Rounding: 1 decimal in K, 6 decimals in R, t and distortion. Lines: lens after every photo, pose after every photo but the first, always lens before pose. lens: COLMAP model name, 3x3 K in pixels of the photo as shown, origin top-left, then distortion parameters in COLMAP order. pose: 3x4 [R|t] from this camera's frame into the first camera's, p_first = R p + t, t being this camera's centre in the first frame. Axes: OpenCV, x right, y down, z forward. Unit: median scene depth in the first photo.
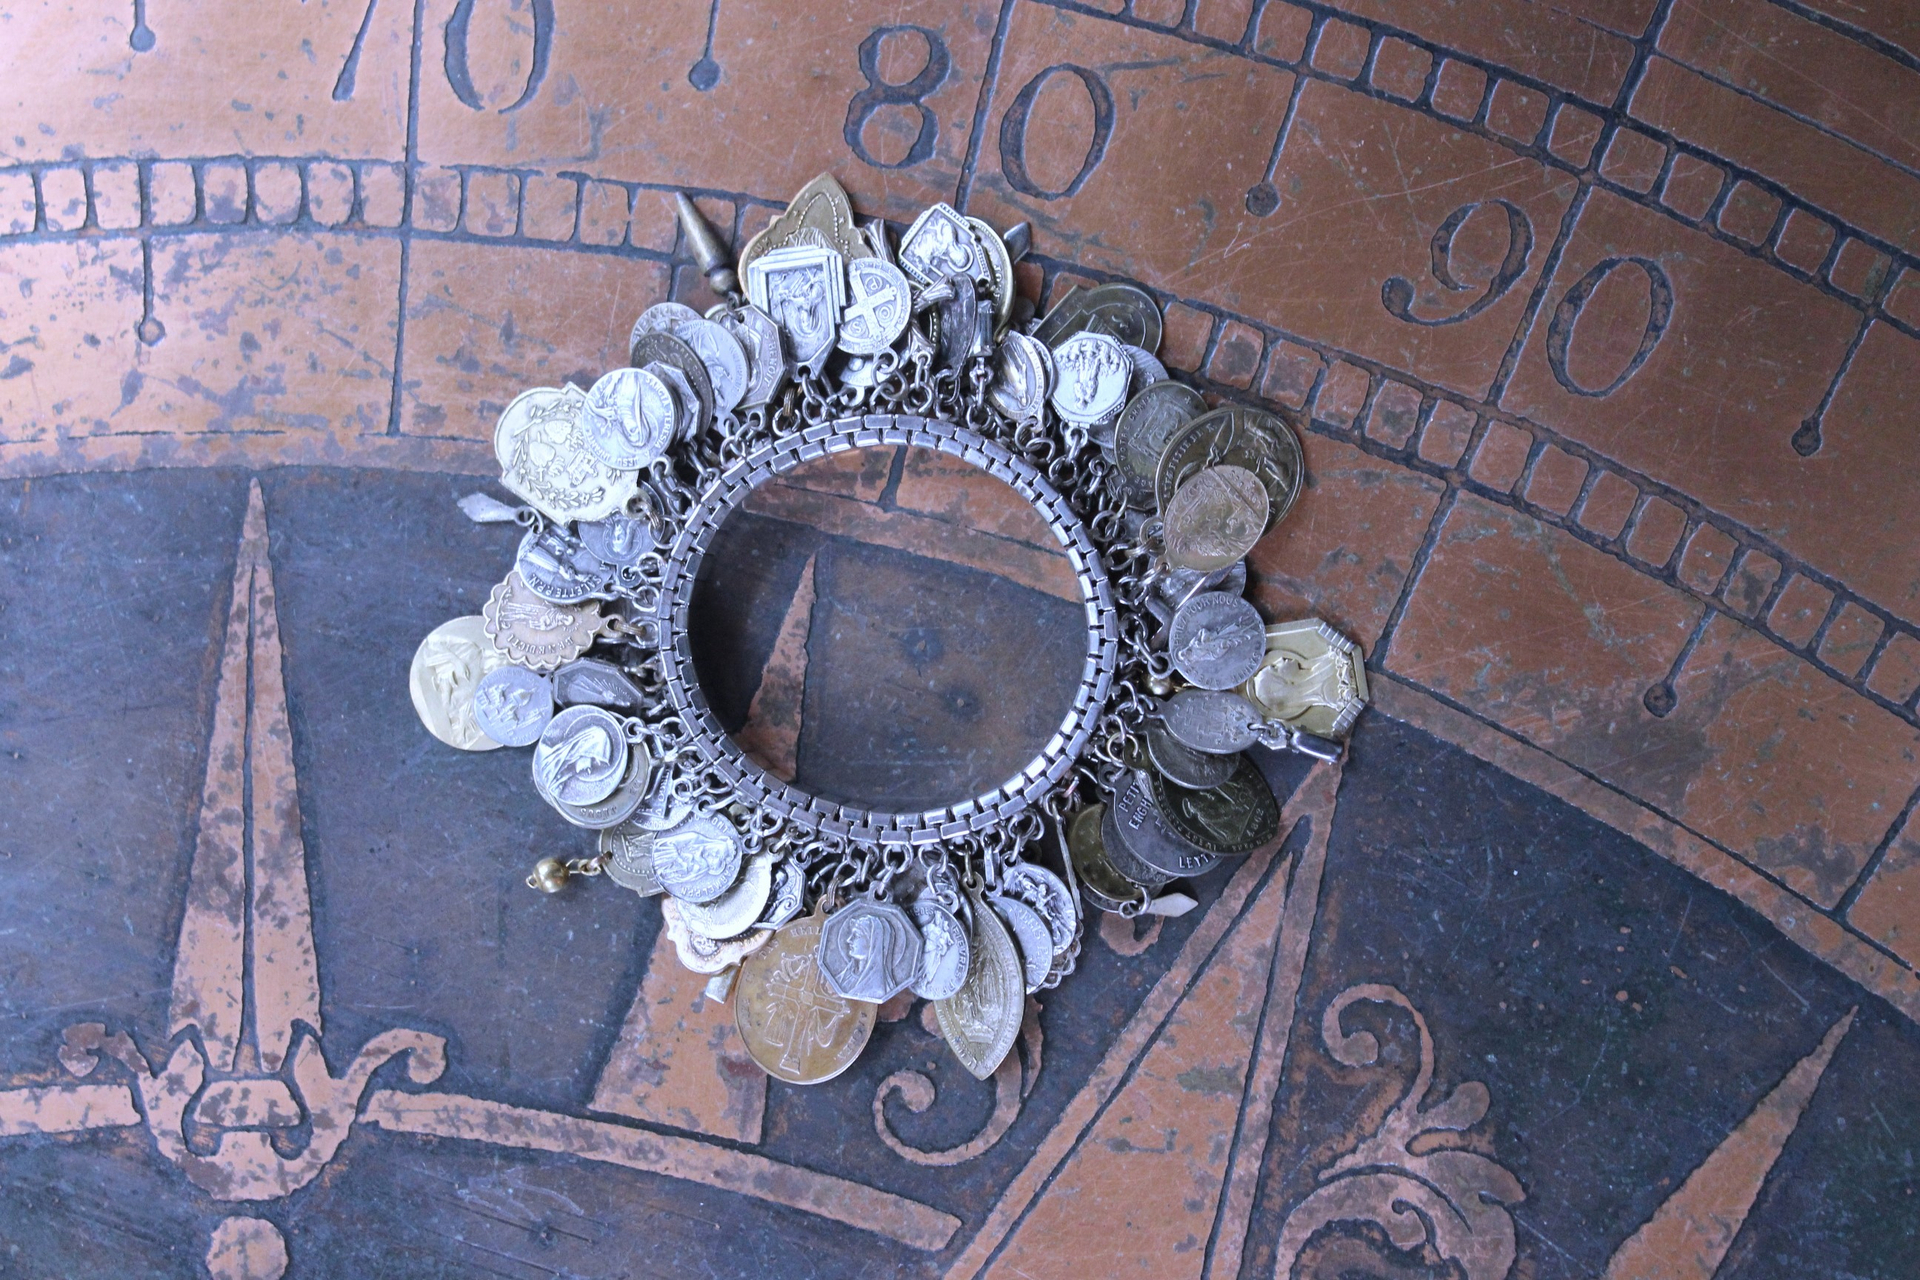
lens RADIAL K [[4041.5, 0, 960.0], [0, 4041.5, 640.0], [0, 0, 1]] dist [0.075525, 0.319547]
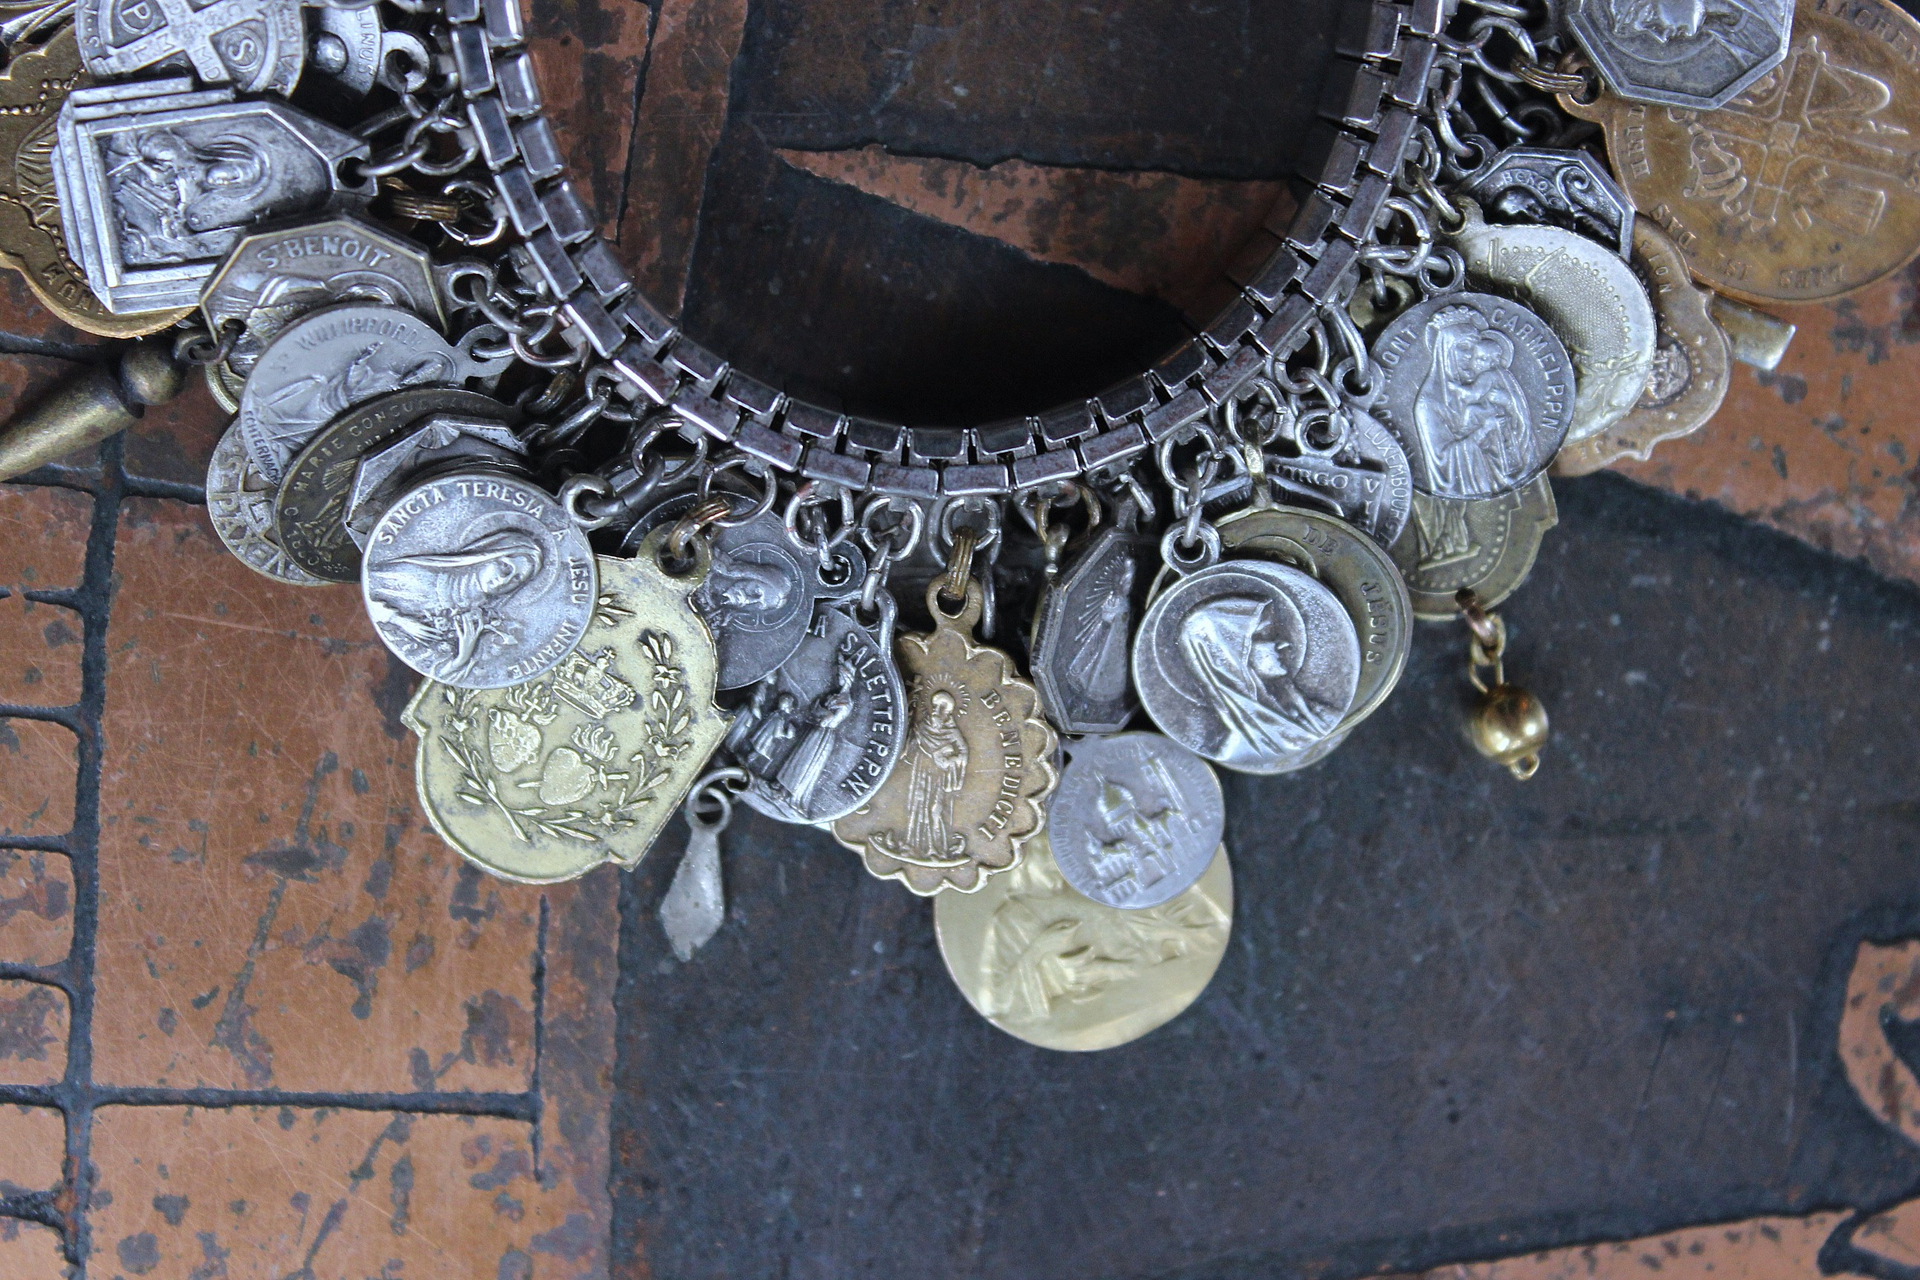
lens RADIAL K [[4244.3, 0, 960.0], [0, 4244.3, 640.0], [0, 0, 1]] dist [0.048765, 0.194158]
pose [[-0.028192, -0.996958, -0.072670, -0.056461], [0.998022, -0.032159, 0.054013, -0.027930], [-0.056185, -0.071003, 0.995892, 0.541123]]
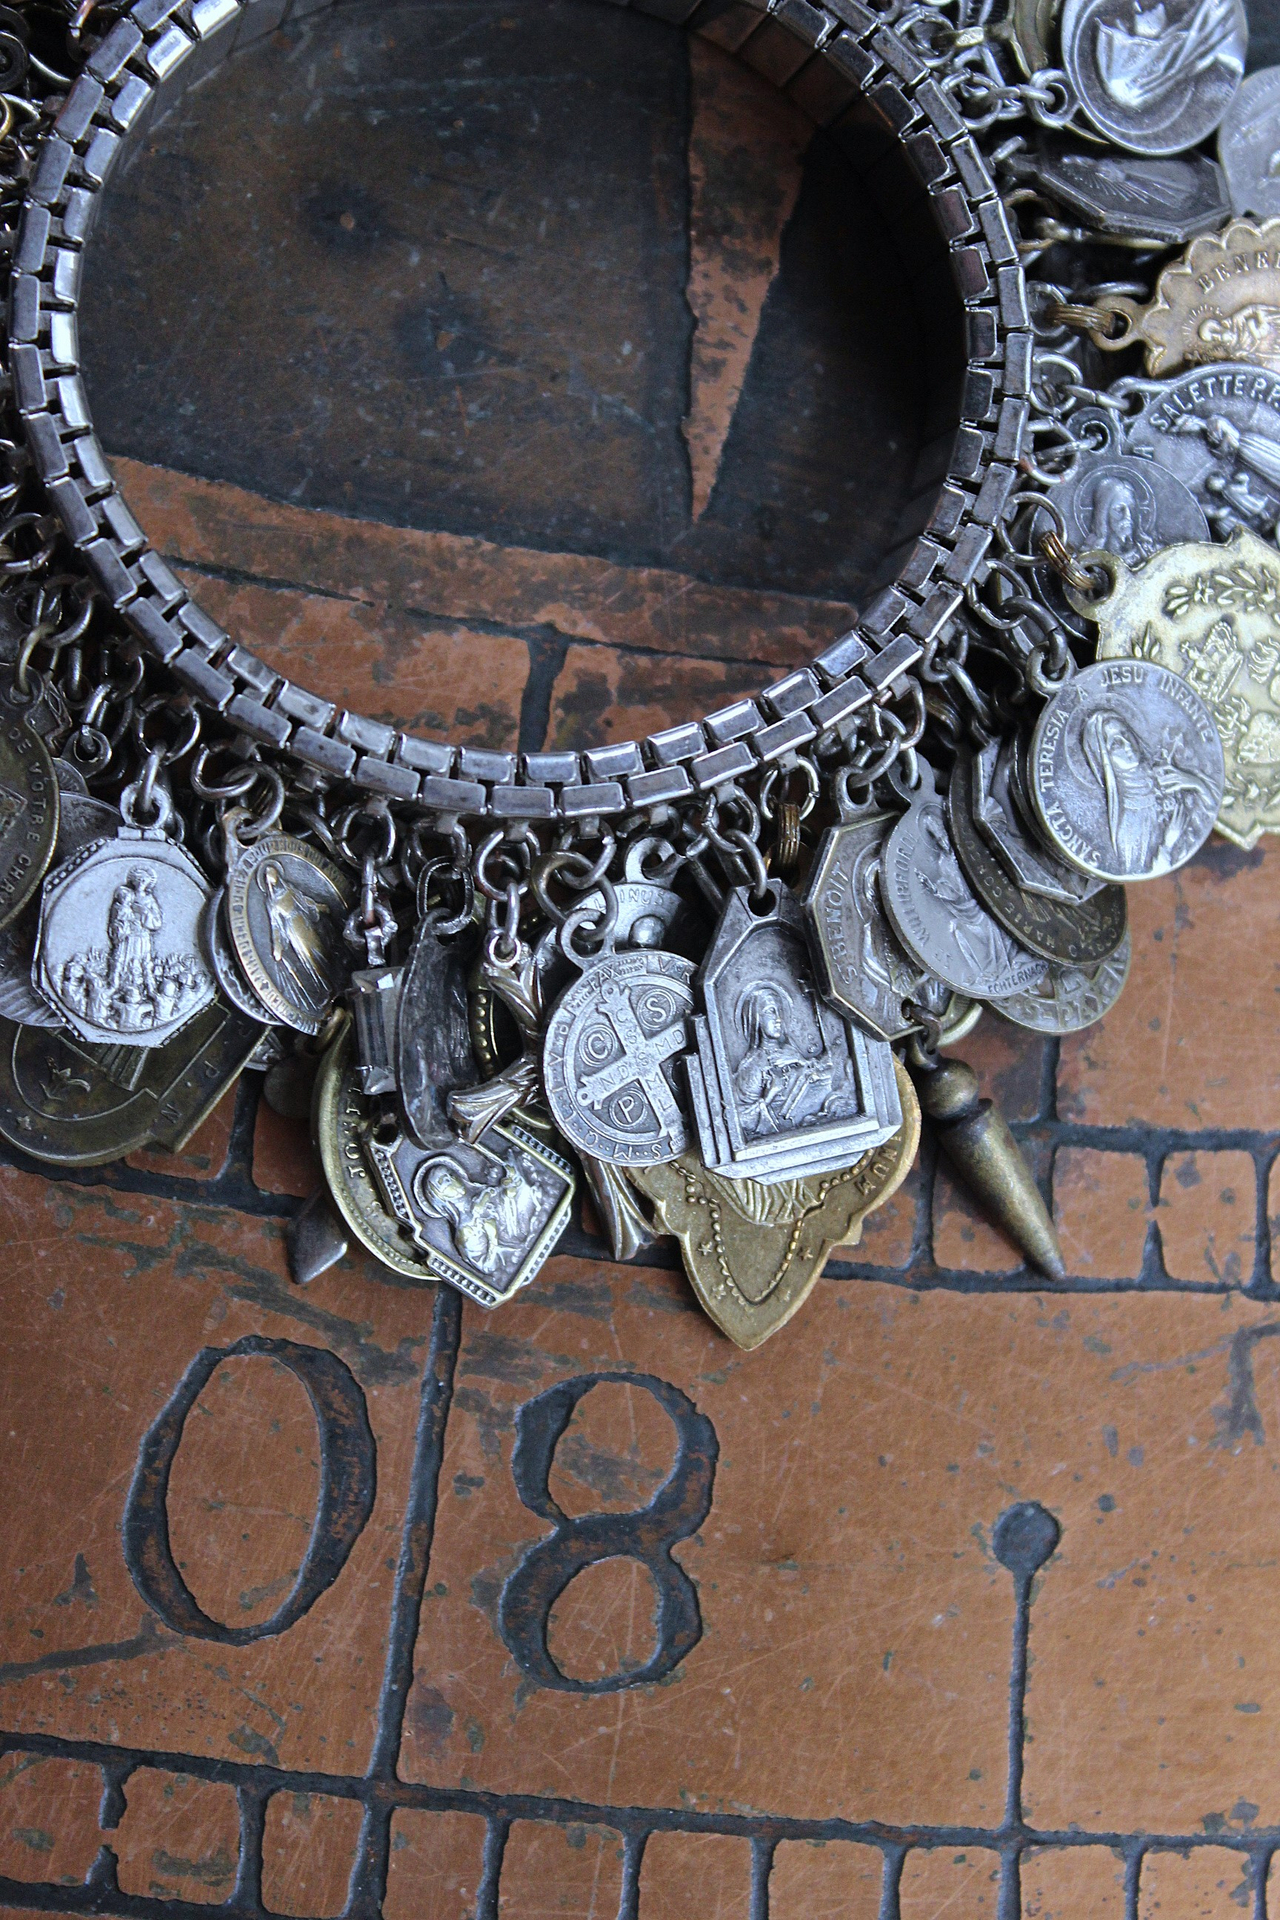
lens RADIAL K [[4244.3, 0, 640.0], [0, 4244.3, 960.0], [0, 0, 1]] dist [0.048765, 0.194158]
pose [[-0.991851, 0.090460, -0.089712, 0.018098], [-0.092841, -0.995421, 0.022728, -0.081812], [-0.087245, 0.030872, 0.995708, 0.525030]]
